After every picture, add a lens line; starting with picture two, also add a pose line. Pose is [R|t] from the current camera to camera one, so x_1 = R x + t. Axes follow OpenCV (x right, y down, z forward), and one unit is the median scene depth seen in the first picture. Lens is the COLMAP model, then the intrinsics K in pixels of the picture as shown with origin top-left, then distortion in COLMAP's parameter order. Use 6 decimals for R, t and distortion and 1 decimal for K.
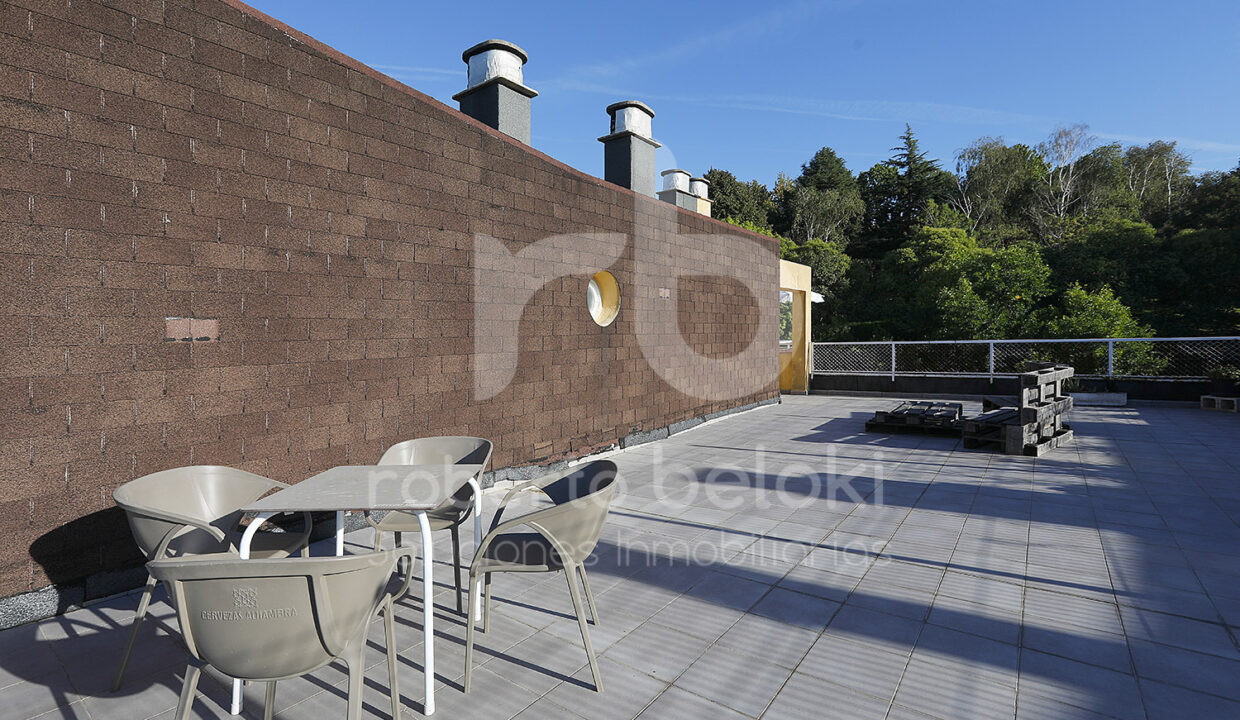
lens RADIAL K [[537.5, 0, 616.6], [0, 537.5, 366.0], [0, 0, 1]] dist [0.013252, 0.000412]
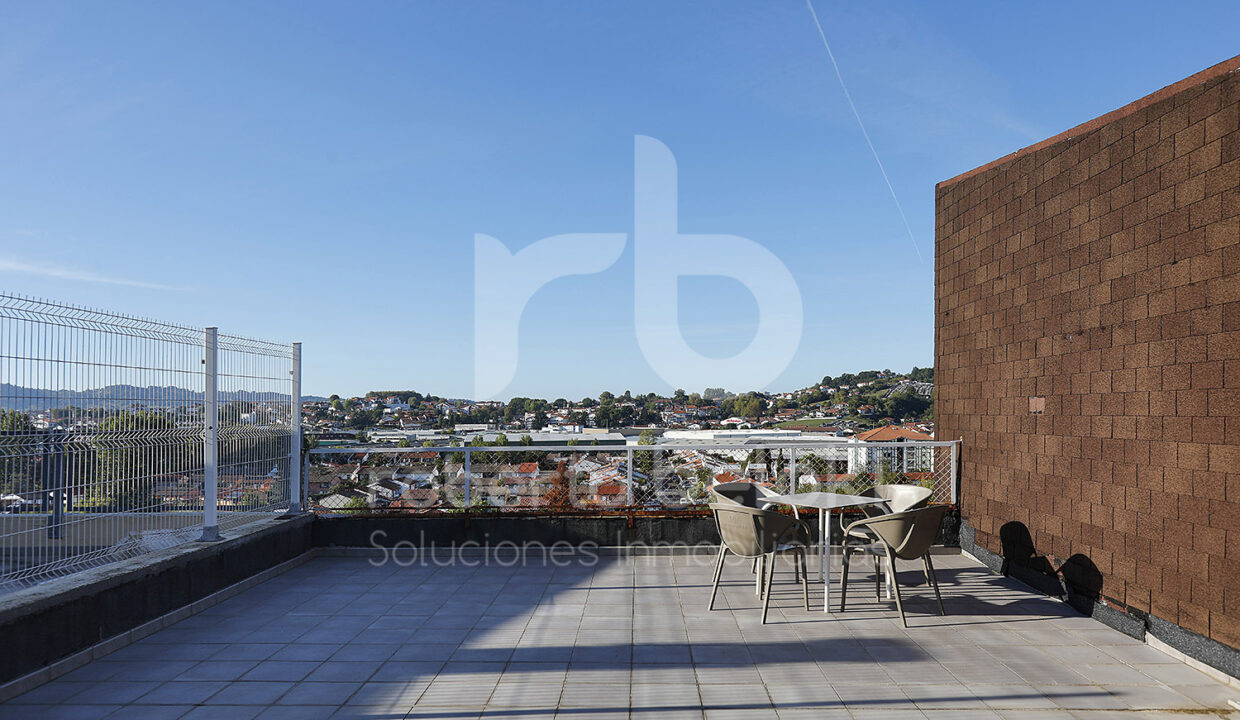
lens RADIAL K [[838.9, 0, 636.1], [0, 838.9, 414.5], [0, 0, 1]] dist [0.000750, -0.001946]
pose [[-0.796716, 0.021365, -0.603977, 0.977695], [-0.024493, 0.997412, 0.067591, -0.122878], [0.603858, 0.068644, -0.794131, 1.589137]]
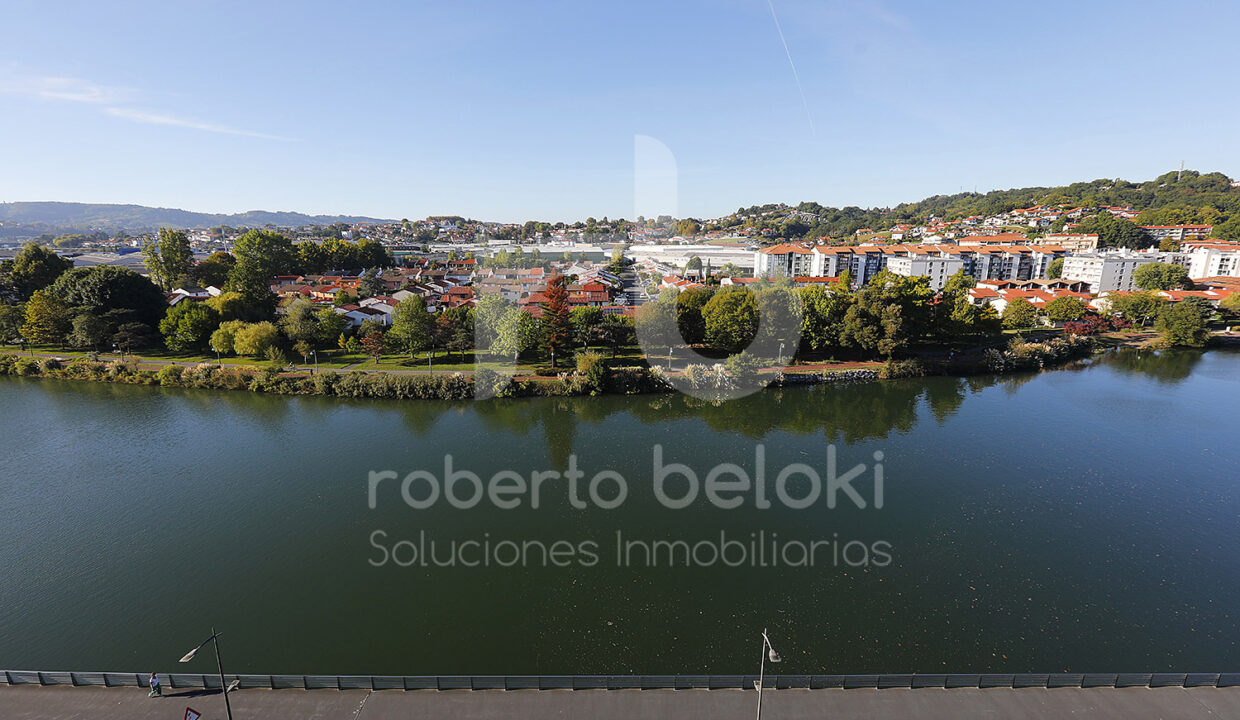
lens RADIAL K [[549.1, 0, 617.0], [0, 549.1, 357.7], [0, 0, 1]] dist [-0.003466, 0.002877]
pose [[-0.791005, 0.151013, -0.592879, 0.966967], [-0.031571, 0.957692, 0.286057, -0.123432], [0.610994, 0.244990, -0.752772, 1.576695]]
